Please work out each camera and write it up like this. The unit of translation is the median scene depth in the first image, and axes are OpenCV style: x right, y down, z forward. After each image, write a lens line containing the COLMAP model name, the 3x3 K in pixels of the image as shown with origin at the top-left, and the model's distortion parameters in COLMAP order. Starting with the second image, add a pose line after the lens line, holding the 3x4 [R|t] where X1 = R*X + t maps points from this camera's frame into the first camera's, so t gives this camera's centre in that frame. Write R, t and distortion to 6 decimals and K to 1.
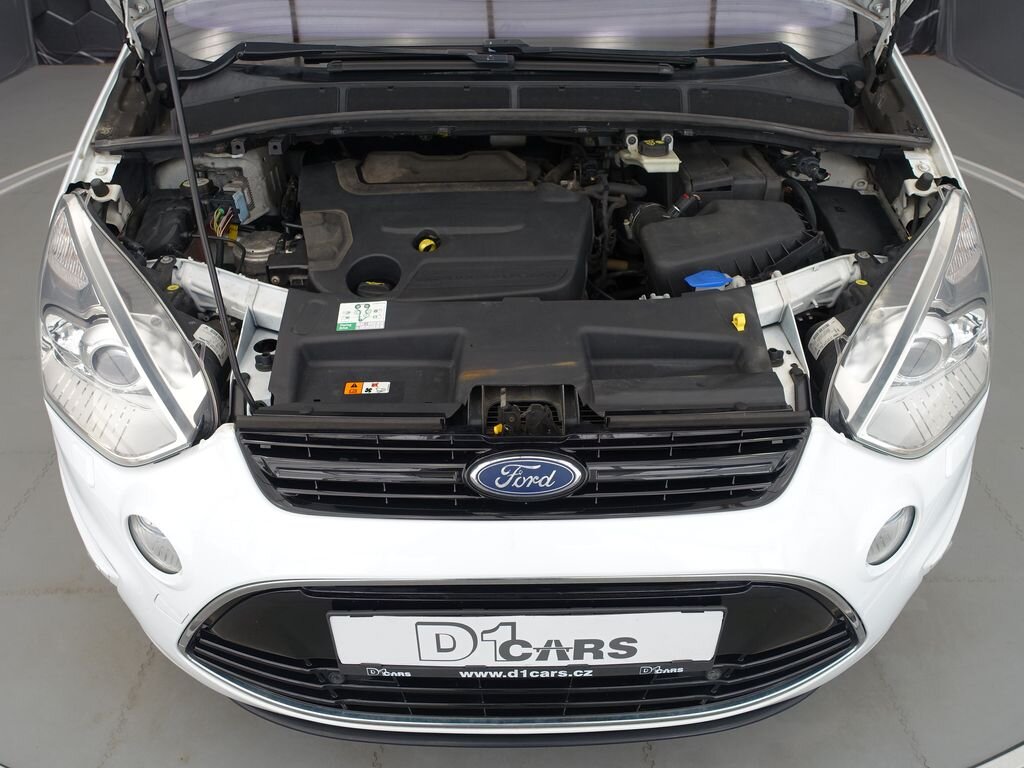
lens RADIAL K [[737.3, 0, 511.4], [0, 737.3, 384.0], [0, 0, 1]] dist [0.039136, 0.009362]
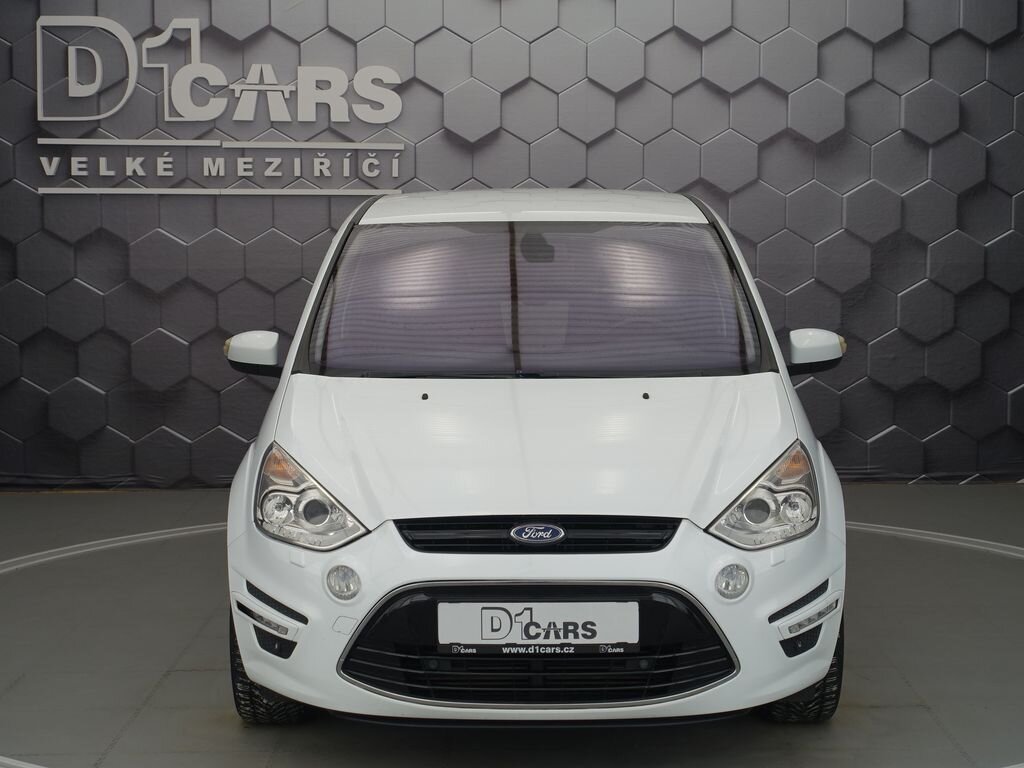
lens RADIAL K [[1809.9, 0, 511.5], [0, 1809.9, 380.3], [0, 0, 1]] dist [-0.023598, 0.000000]
pose [[0.999708, -0.002324, -0.024057, 0.064722], [-0.009563, 0.876108, -0.482020, 2.021303], [0.022197, 0.482110, 0.875830, -3.355124]]
